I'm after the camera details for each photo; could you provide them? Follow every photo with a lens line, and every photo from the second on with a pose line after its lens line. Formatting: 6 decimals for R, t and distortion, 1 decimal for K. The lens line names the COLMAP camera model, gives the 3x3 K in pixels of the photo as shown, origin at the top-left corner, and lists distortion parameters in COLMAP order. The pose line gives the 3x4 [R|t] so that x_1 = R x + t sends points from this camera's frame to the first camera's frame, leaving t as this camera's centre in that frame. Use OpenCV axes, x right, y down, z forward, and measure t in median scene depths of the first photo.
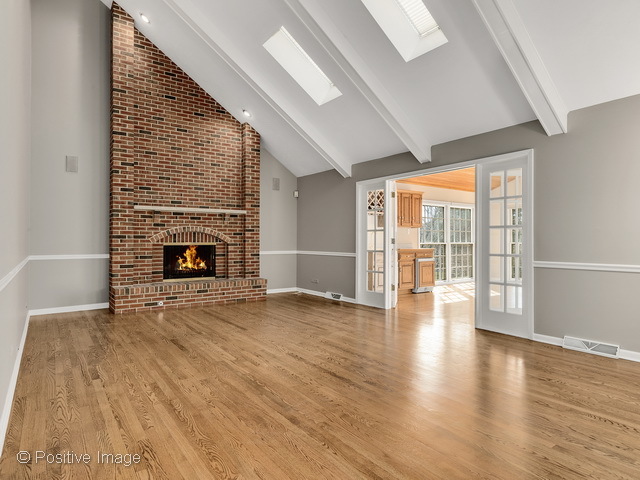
lens RADIAL K [[378.0, 0, 321.0], [0, 378.0, 242.3], [0, 0, 1]] dist [0.008065, 0.001993]
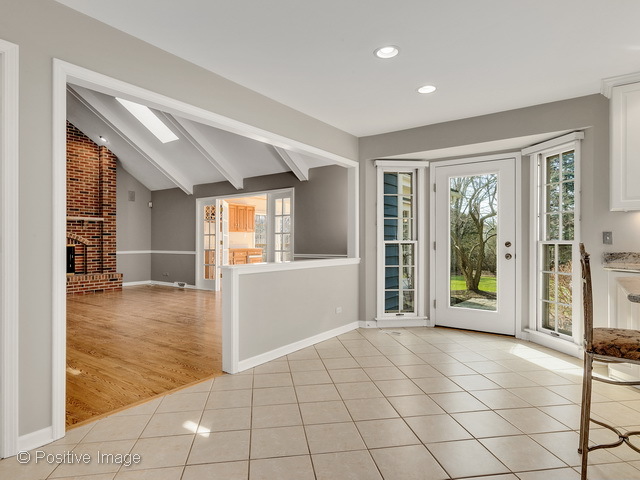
lens RADIAL K [[378.0, 0, 321.0], [0, 378.0, 242.3], [0, 0, 1]] dist [0.008065, 0.001993]
pose [[0.951021, -0.004797, 0.309090, 0.091813], [0.005965, 0.999978, -0.002837, 0.002206], [-0.309069, 0.004542, 0.951029, -0.383234]]
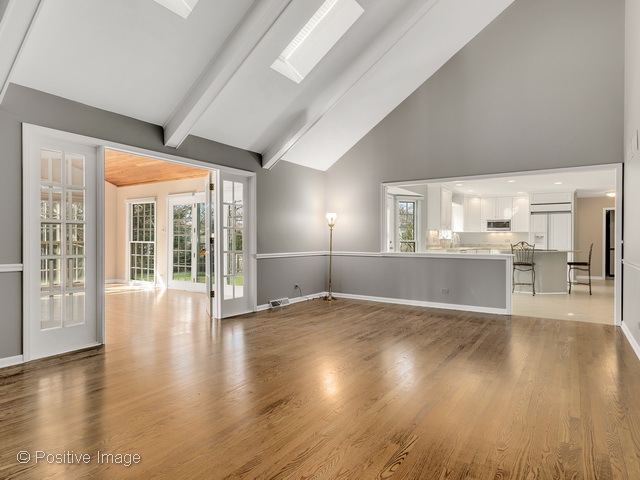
lens RADIAL K [[378.0, 0, 321.0], [0, 378.0, 242.3], [0, 0, 1]] dist [0.008065, 0.001993]
pose [[-0.351216, -0.007591, 0.936264, -0.489132], [-0.000101, 0.999967, 0.008070, -0.003485], [-0.936295, 0.002739, -0.351205, 0.757014]]
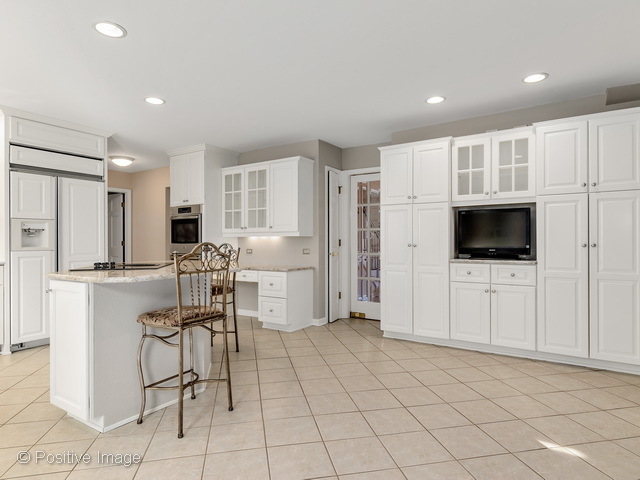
lens RADIAL K [[378.0, 0, 321.0], [0, 378.0, 242.3], [0, 0, 1]] dist [0.008065, 0.001993]
pose [[-0.935790, 0.001735, -0.352554, 0.366699], [-0.000090, 0.999987, 0.005161, 0.001417], [0.352558, 0.004862, -0.935777, 0.157499]]
